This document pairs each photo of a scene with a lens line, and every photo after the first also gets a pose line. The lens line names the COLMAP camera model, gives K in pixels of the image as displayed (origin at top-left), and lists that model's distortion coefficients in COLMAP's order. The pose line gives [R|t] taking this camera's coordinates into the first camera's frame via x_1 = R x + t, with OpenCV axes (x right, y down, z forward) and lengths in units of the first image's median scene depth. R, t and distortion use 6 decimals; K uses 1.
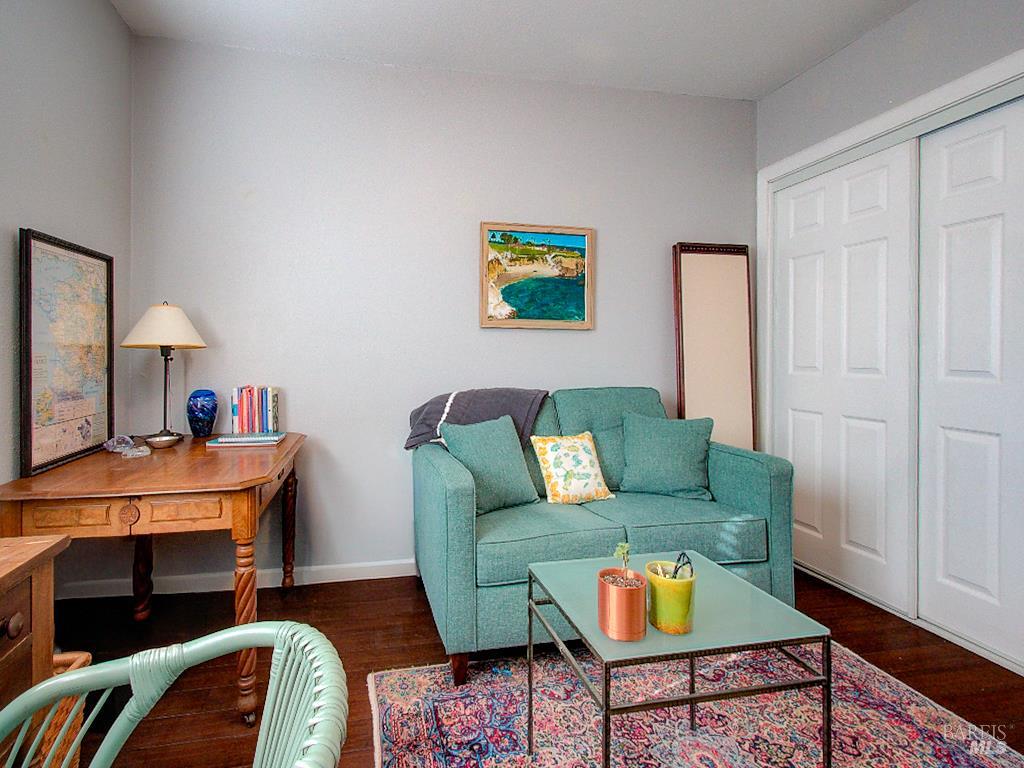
lens RADIAL K [[473.2, 0, 512.1], [0, 473.2, 357.0], [0, 0, 1]] dist [-0.036499, 0.000038]
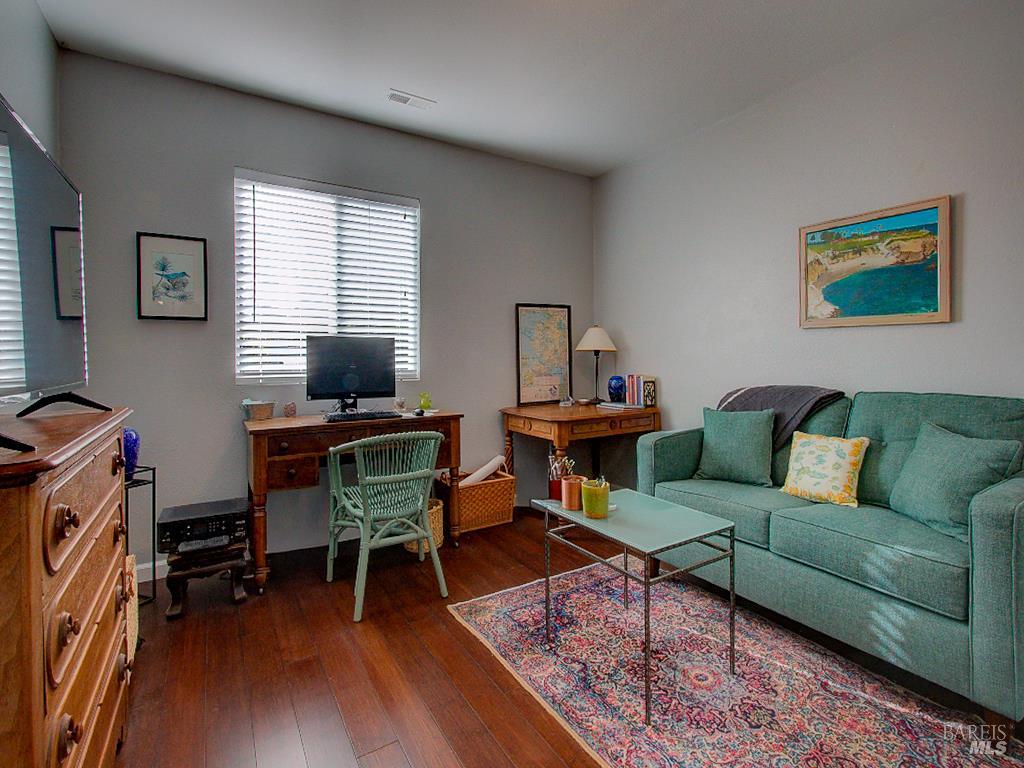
lens RADIAL K [[484.2, 0, 509.8], [0, 484.2, 350.2], [0, 0, 1]] dist [0.003173, 0.000343]
pose [[0.362252, -0.012154, -0.932001, 0.697535], [-0.000594, 0.999912, -0.013271, 0.000773], [0.932080, 0.005361, 0.362212, 0.011182]]
